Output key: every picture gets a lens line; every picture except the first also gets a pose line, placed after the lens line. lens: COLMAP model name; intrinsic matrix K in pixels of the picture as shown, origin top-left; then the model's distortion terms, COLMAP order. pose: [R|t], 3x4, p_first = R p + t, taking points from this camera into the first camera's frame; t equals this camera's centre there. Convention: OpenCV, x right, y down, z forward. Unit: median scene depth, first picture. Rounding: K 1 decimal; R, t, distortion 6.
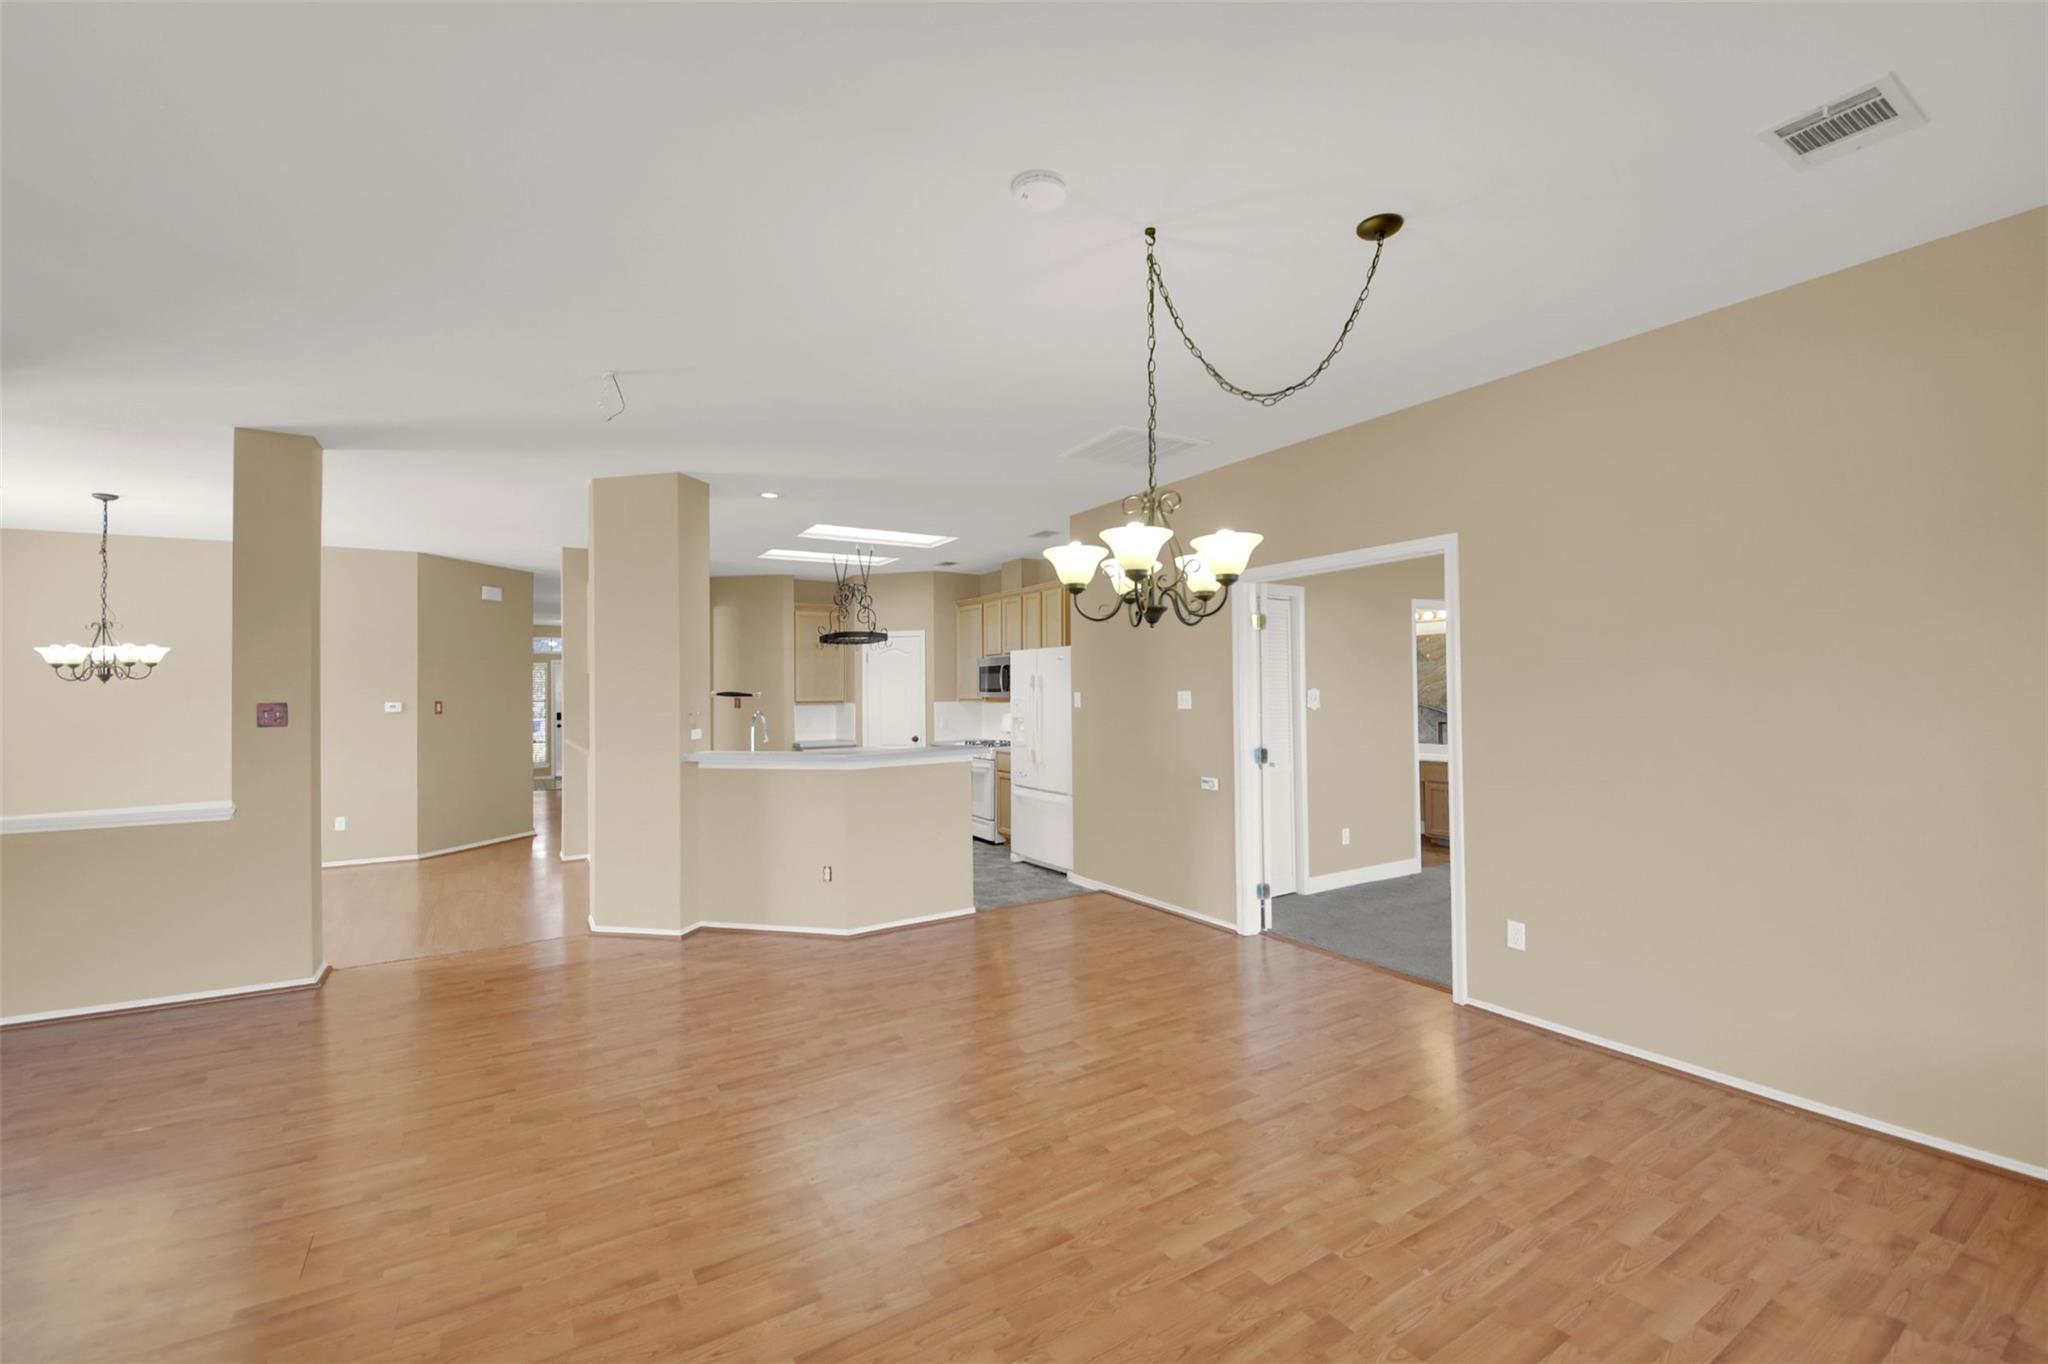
lens RADIAL K [[850.4, 0, 1024.0], [0, 850.4, 682.0], [0, 0, 1]] dist [0.016257, -0.017124]
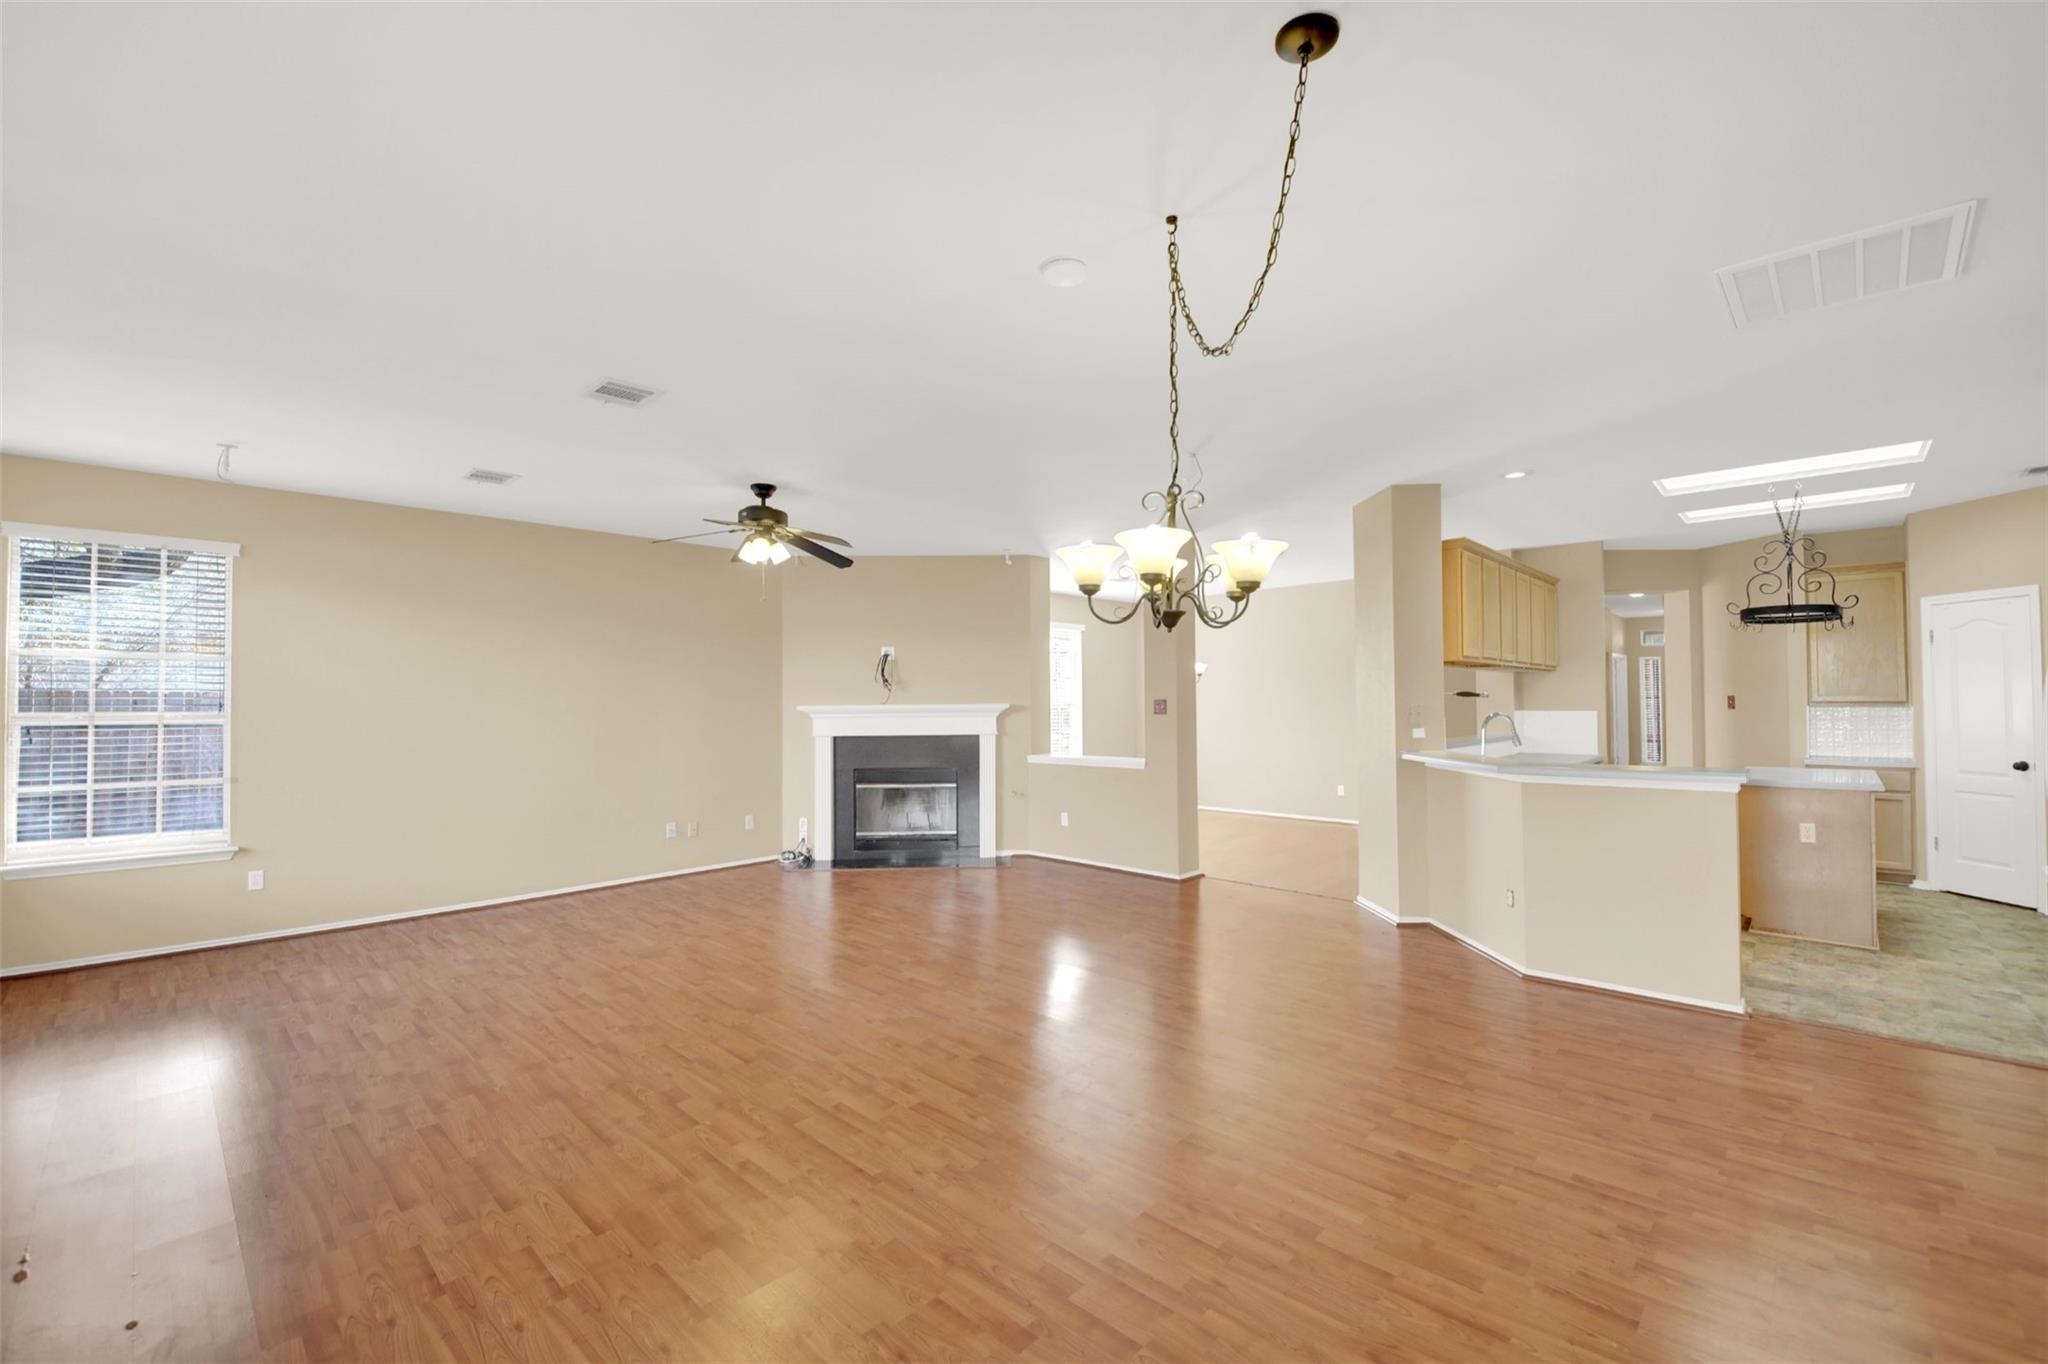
lens RADIAL K [[861.8, 0, 1029.7], [0, 861.8, 674.1], [0, 0, 1]] dist [0.033836, -0.034095]
pose [[0.237895, -0.019427, -0.971097, 0.537905], [0.017239, 0.999727, -0.015777, -0.001898], [0.971138, -0.012987, 0.238165, 0.305911]]
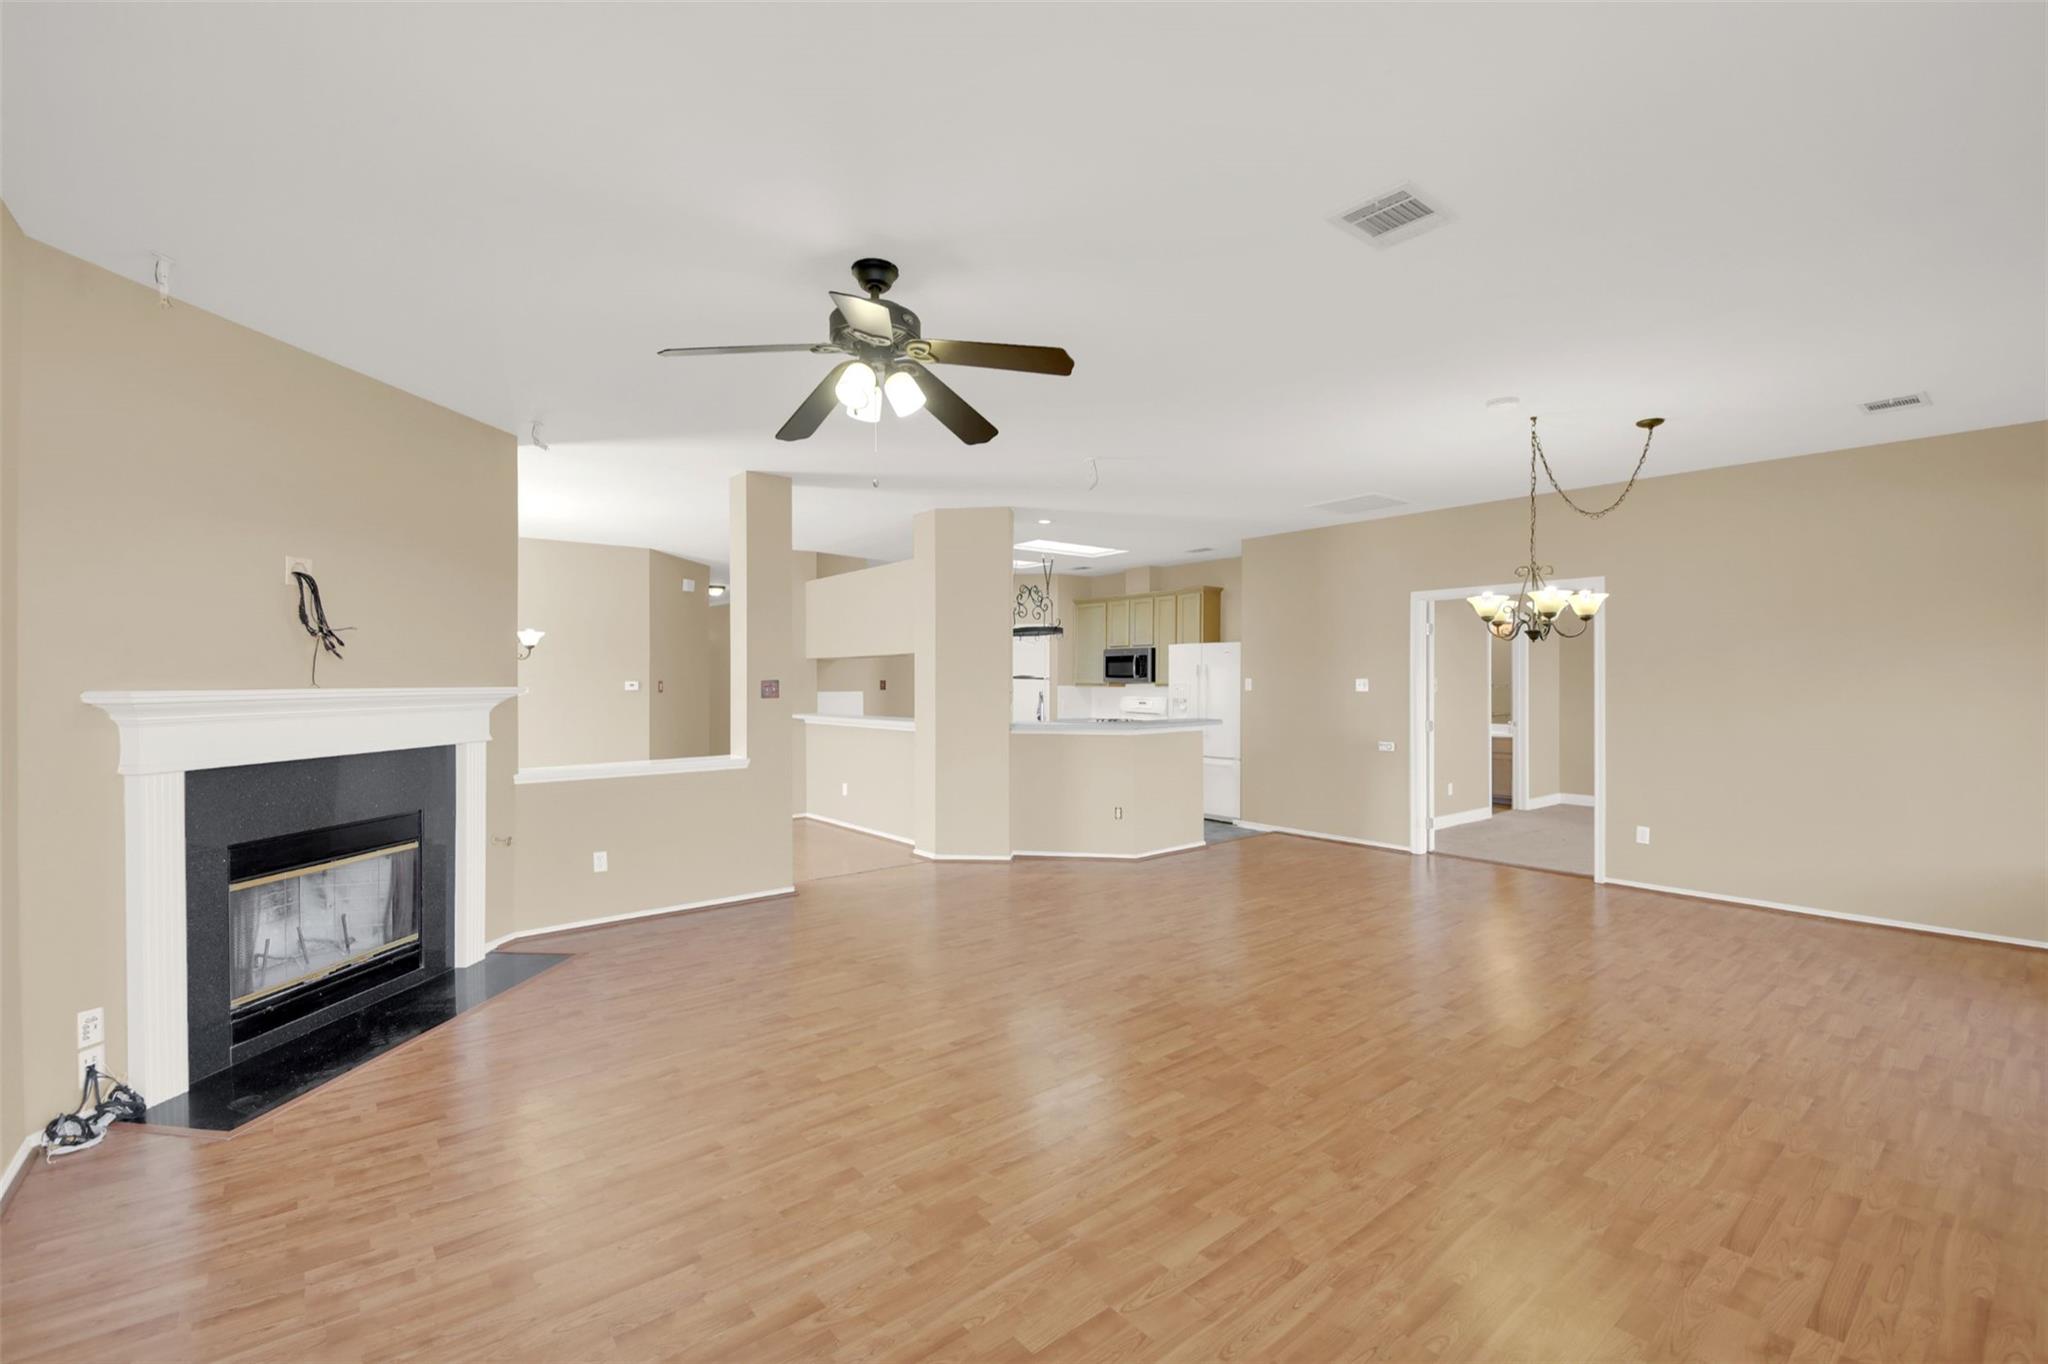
lens RADIAL K [[888.1, 0, 1022.7], [0, 888.1, 682.5], [0, 0, 1]] dist [0.020954, -0.020838]
pose [[0.991448, 0.009804, 0.130131, -0.568941], [-0.011795, 0.999825, 0.014539, 0.003044], [-0.129966, -0.015950, 0.991390, -0.354262]]
